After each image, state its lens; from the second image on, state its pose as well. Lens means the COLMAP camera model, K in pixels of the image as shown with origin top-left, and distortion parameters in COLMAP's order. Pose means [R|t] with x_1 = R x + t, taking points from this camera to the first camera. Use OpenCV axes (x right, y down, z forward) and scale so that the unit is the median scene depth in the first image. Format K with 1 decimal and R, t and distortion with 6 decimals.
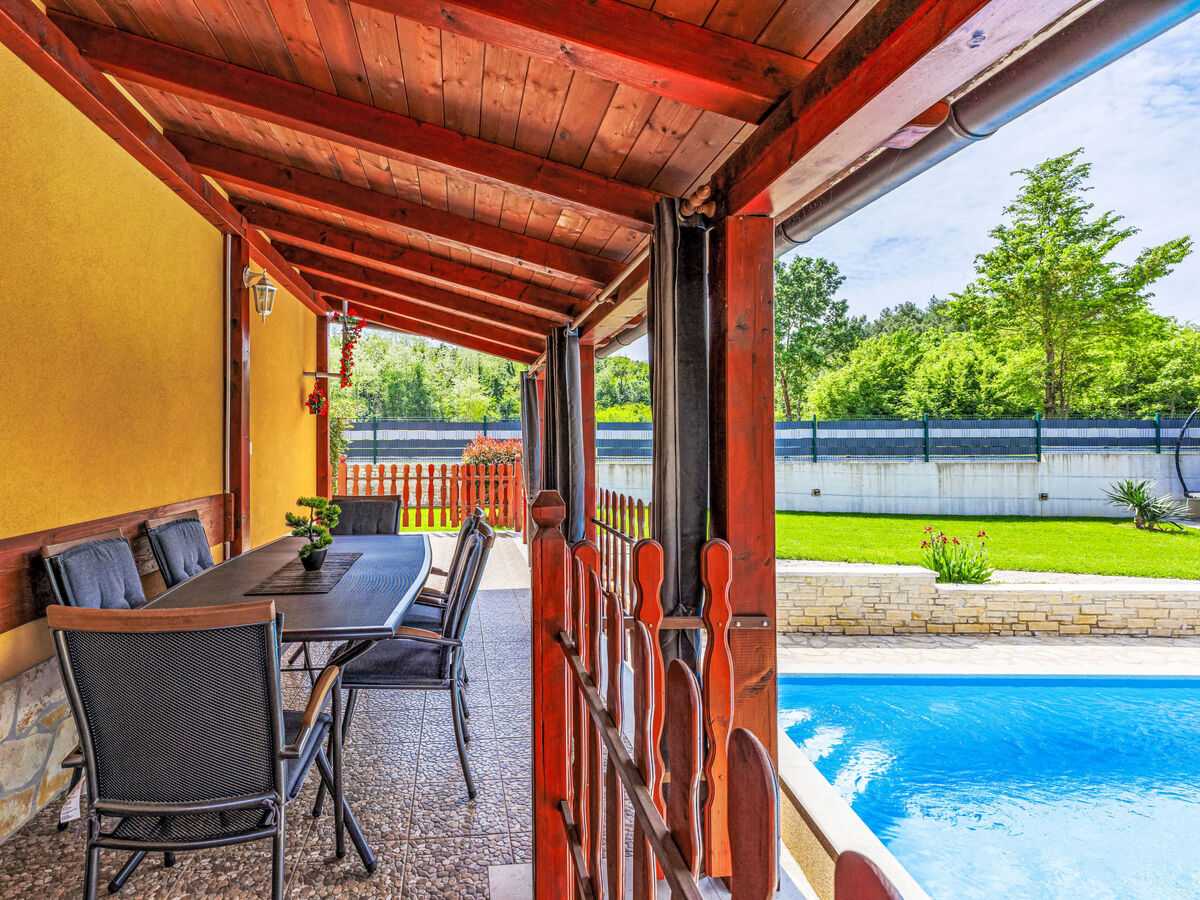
lens RADIAL K [[606.4, 0, 507.7], [0, 606.4, 436.9], [0, 0, 1]] dist [-0.006061, -0.000475]
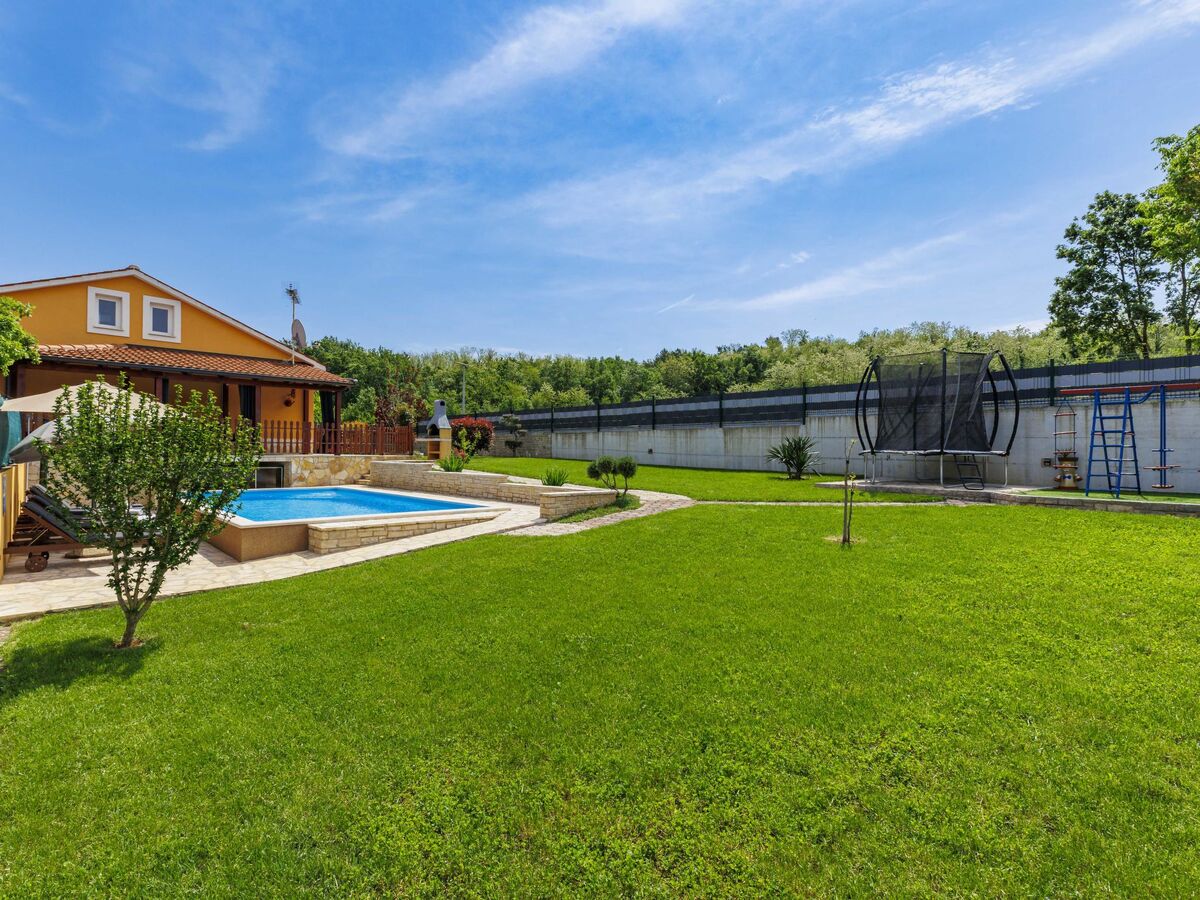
lens RADIAL K [[618.3, 0, 577.2], [0, 618.3, 449.9], [0, 0, 1]] dist [-0.003057, -0.001652]
pose [[0.688017, 0.005392, -0.725675, 1.411374], [0.000028, 0.999972, 0.007457, 0.077818], [0.725695, -0.005151, 0.687998, -0.092022]]
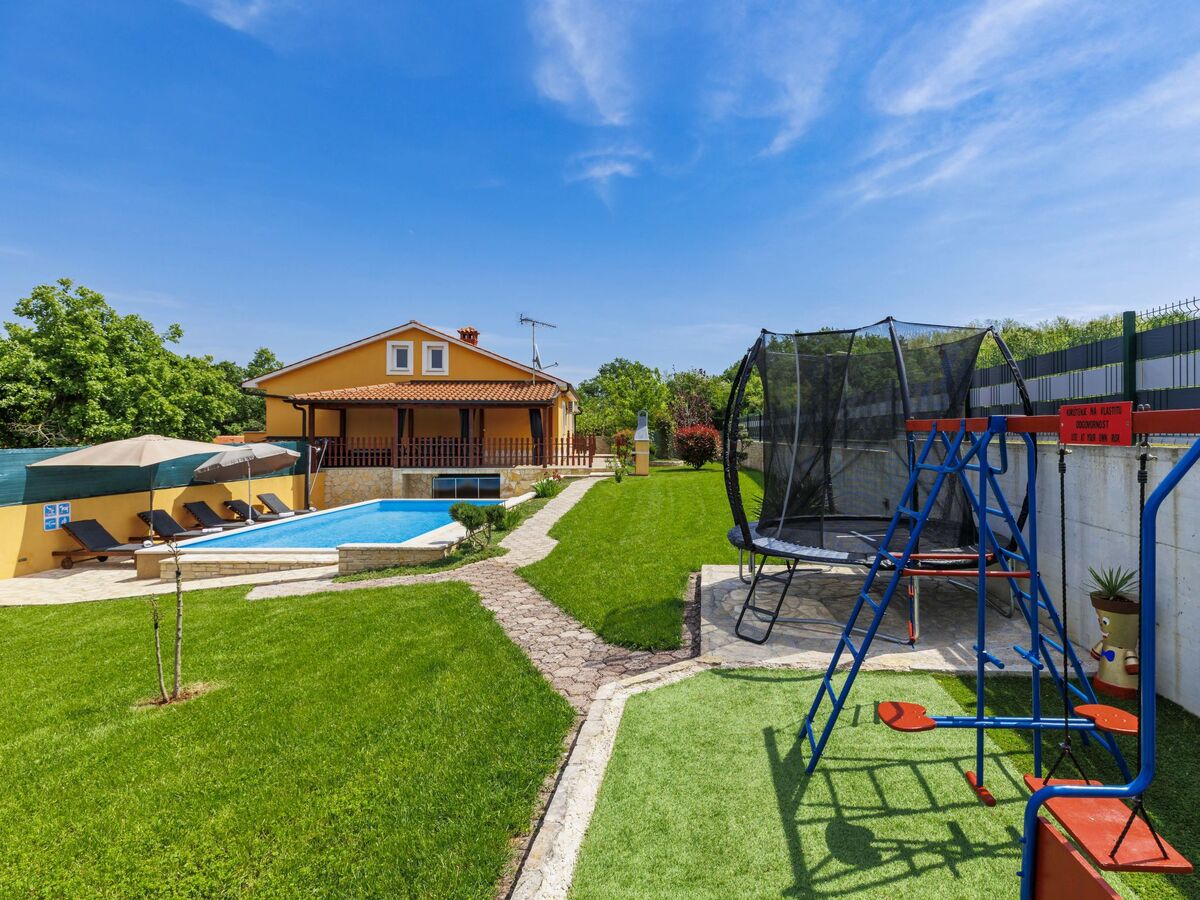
lens RADIAL K [[606.4, 0, 687.8], [0, 606.4, 432.2], [0, 0, 1]] dist [-0.006061, -0.000475]
pose [[0.071742, -0.000959, -0.997423, 1.527383], [0.010805, 0.999942, -0.000184, 0.018032], [0.997365, -0.010764, 0.071748, 0.719163]]
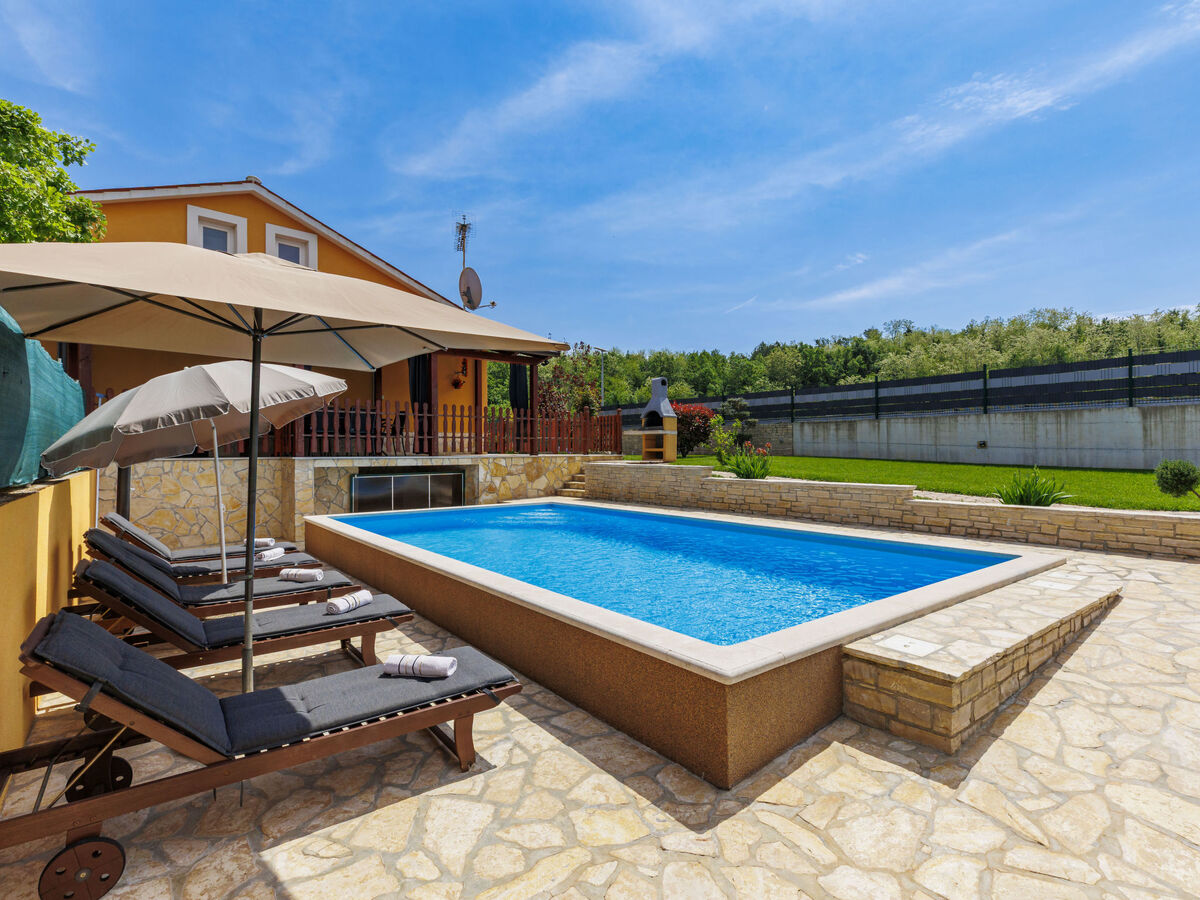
lens RADIAL K [[591.1, 0, 623.4], [0, 591.1, 450.9], [0, 0, 1]] dist [-0.009509, 0.001268]
pose [[0.668222, 0.001361, -0.743961, 0.824464], [0.011076, 0.999869, 0.011777, 0.084407], [0.743879, -0.016110, 0.668120, -0.049060]]
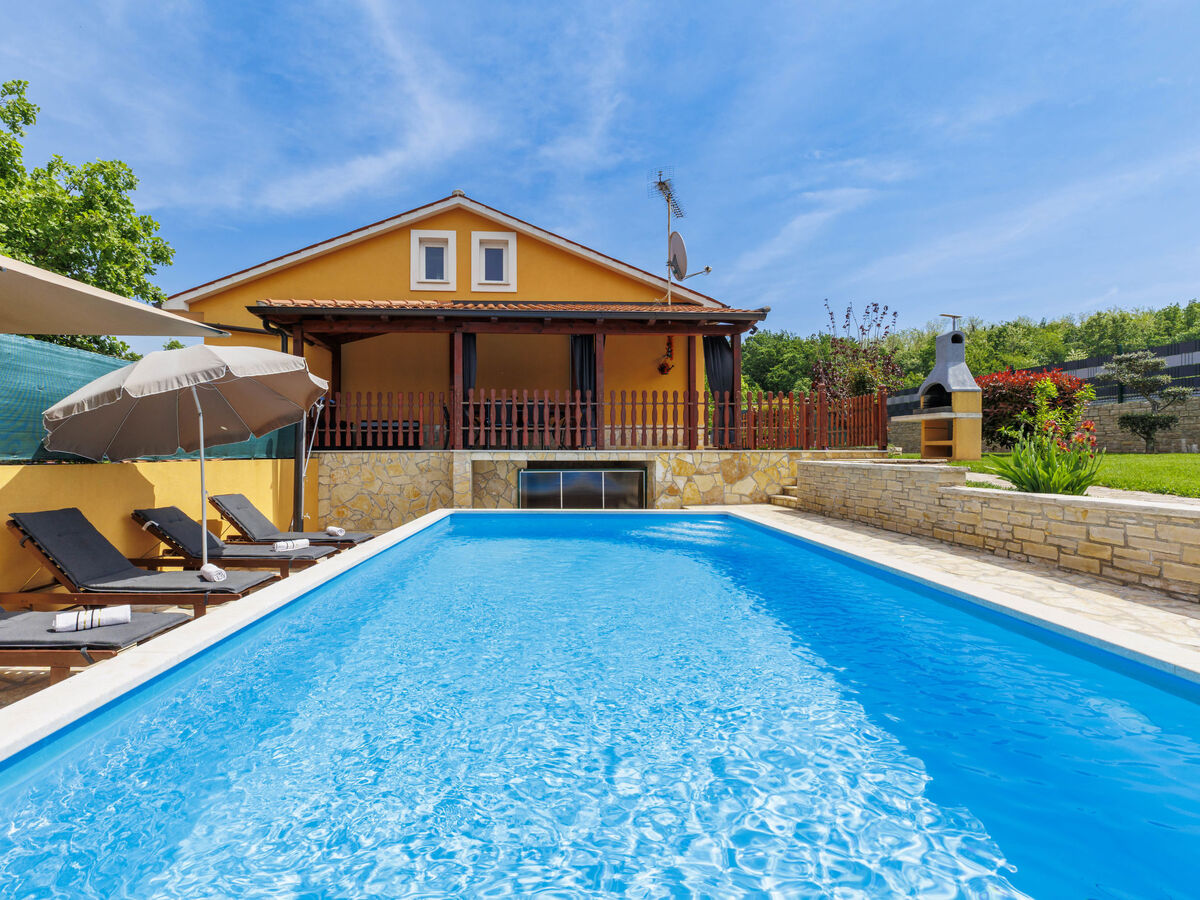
lens RADIAL K [[604.4, 0, 536.8], [0, 604.4, 445.7], [0, 0, 1]] dist [0.013611, 0.000994]
pose [[0.010046, -0.008359, -0.999915, 0.777814], [0.013455, 0.999876, -0.008224, 0.097827], [0.999859, -0.013372, 0.010158, 0.218817]]
